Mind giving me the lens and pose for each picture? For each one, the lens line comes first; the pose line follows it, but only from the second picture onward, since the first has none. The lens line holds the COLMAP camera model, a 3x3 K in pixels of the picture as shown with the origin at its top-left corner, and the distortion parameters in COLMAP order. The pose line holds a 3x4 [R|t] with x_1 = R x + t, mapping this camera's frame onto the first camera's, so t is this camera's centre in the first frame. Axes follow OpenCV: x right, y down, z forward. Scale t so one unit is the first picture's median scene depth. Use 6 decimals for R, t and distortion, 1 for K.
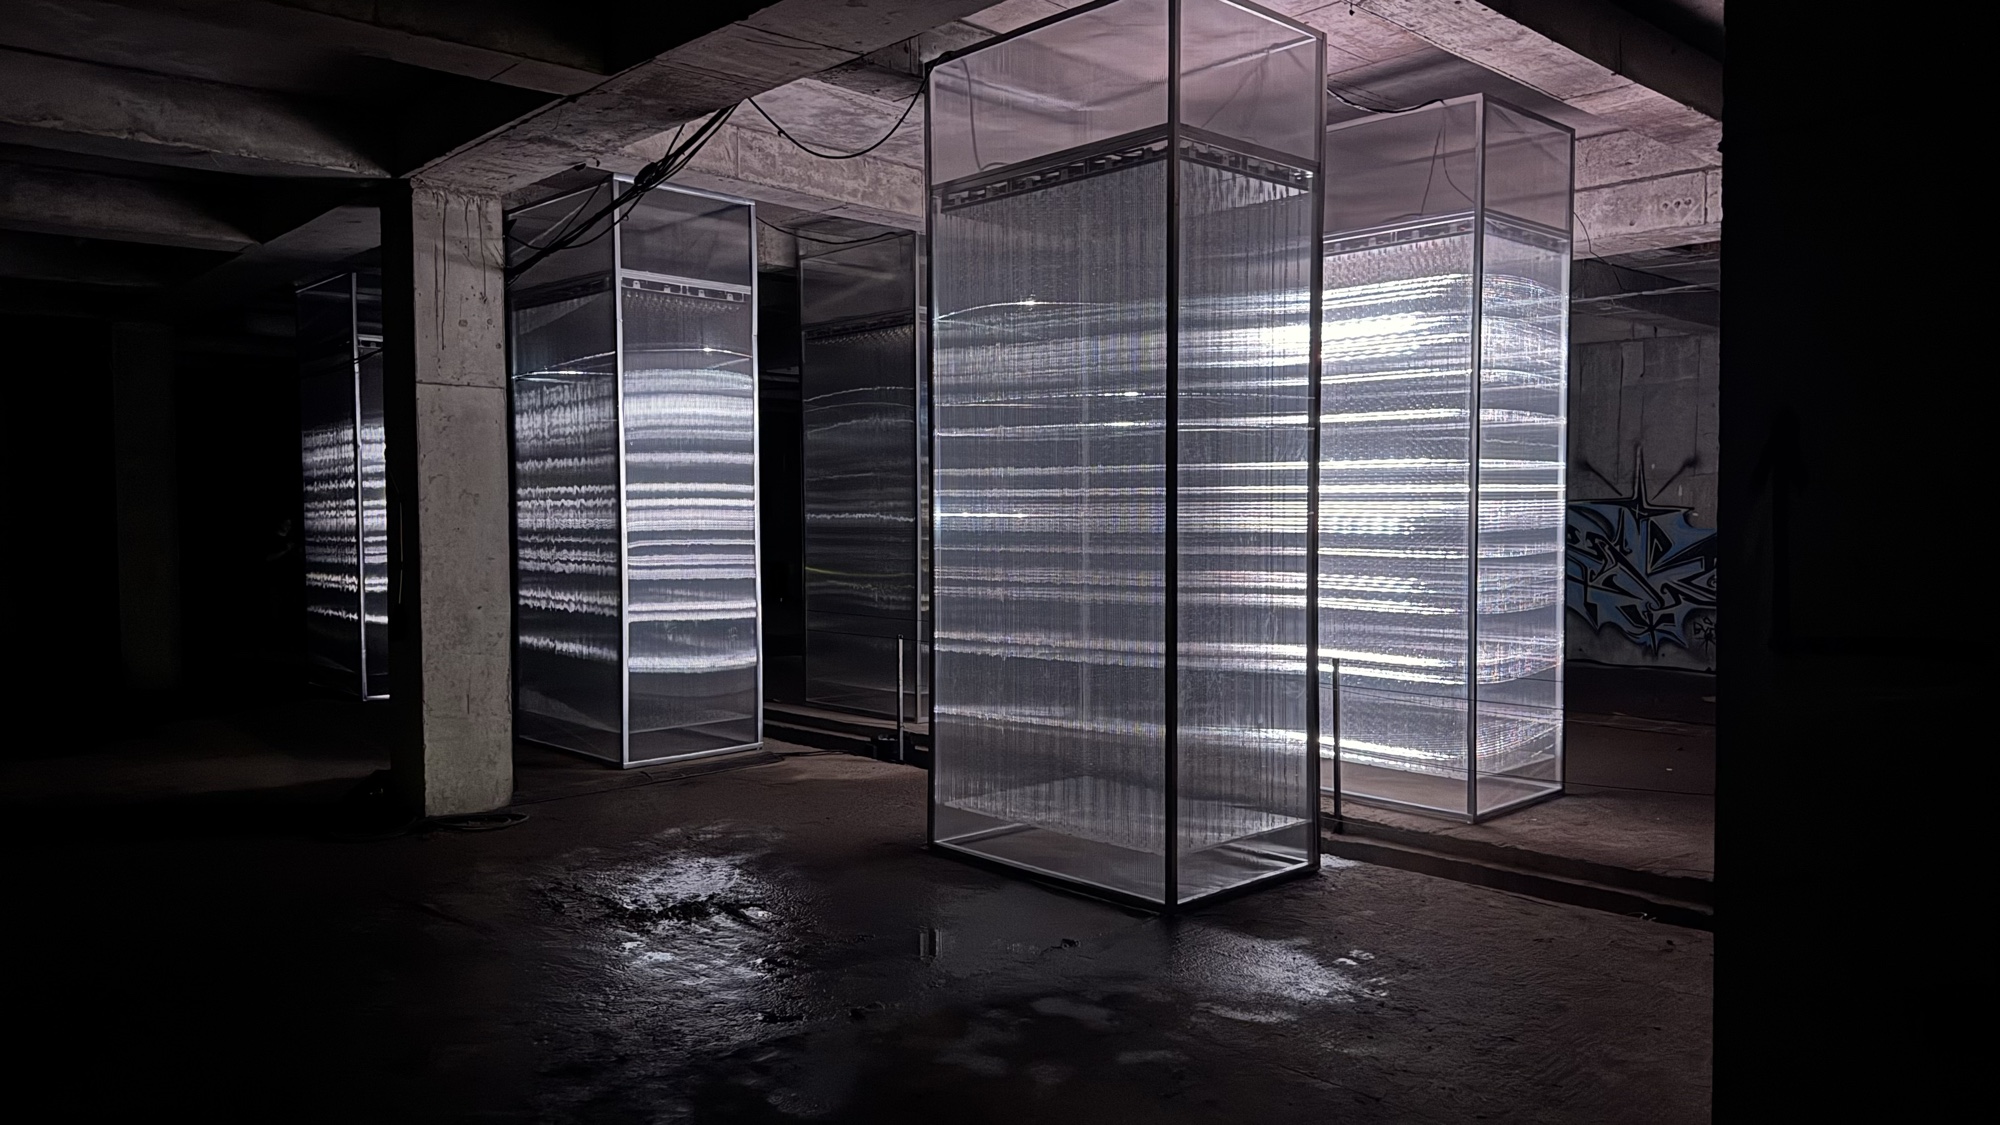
lens RADIAL K [[1443.8, 0, 1000.0], [0, 1443.8, 562.5], [0, 0, 1]] dist [0.001228, -0.136482]
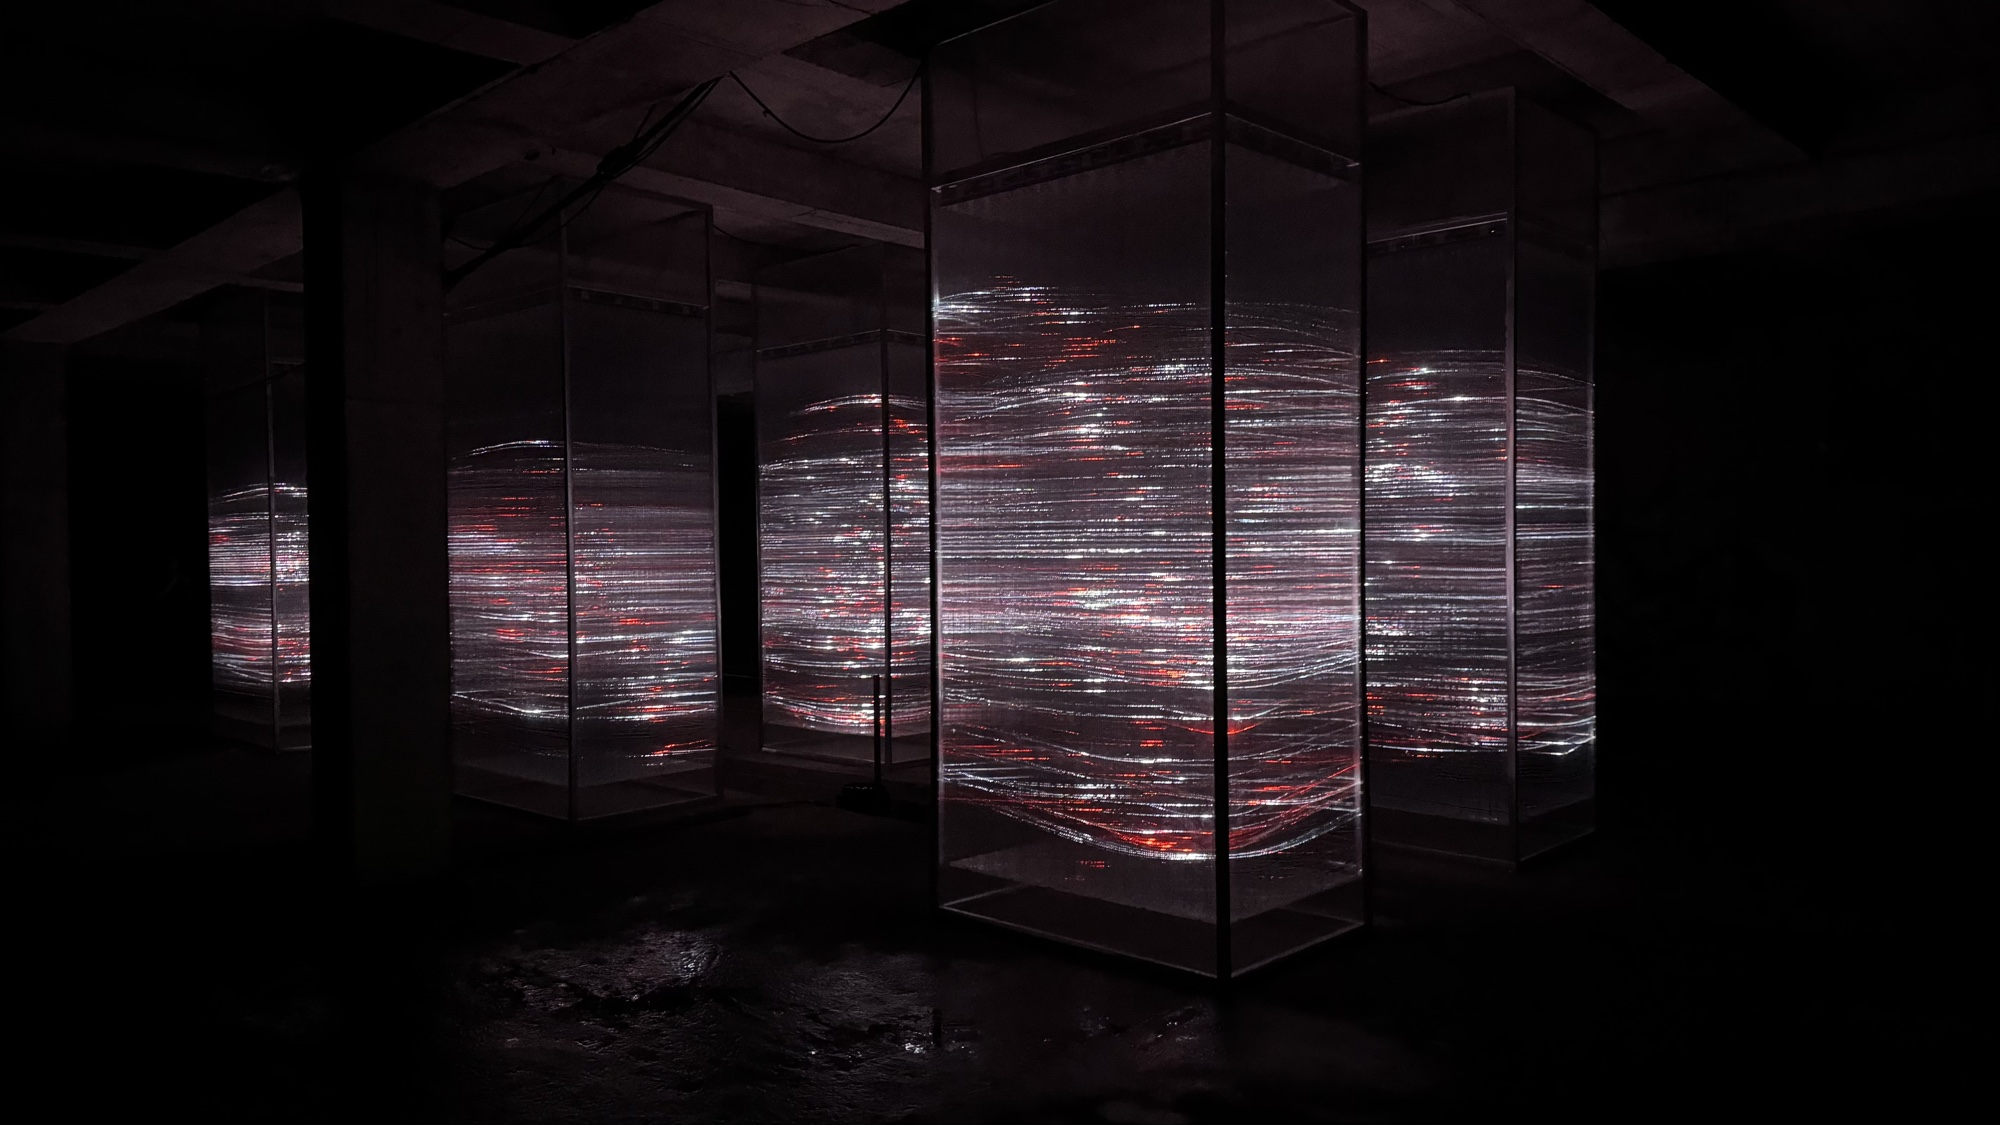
lens RADIAL K [[1443.8, 0, 1000.0], [0, 1443.8, 562.5], [0, 0, 1]] dist [0.001228, -0.136482]
pose [[0.998394, -0.008297, 0.056045, -0.057873], [0.009686, 0.999652, -0.024552, 0.002520], [-0.055822, 0.025055, 0.998126, 0.105927]]
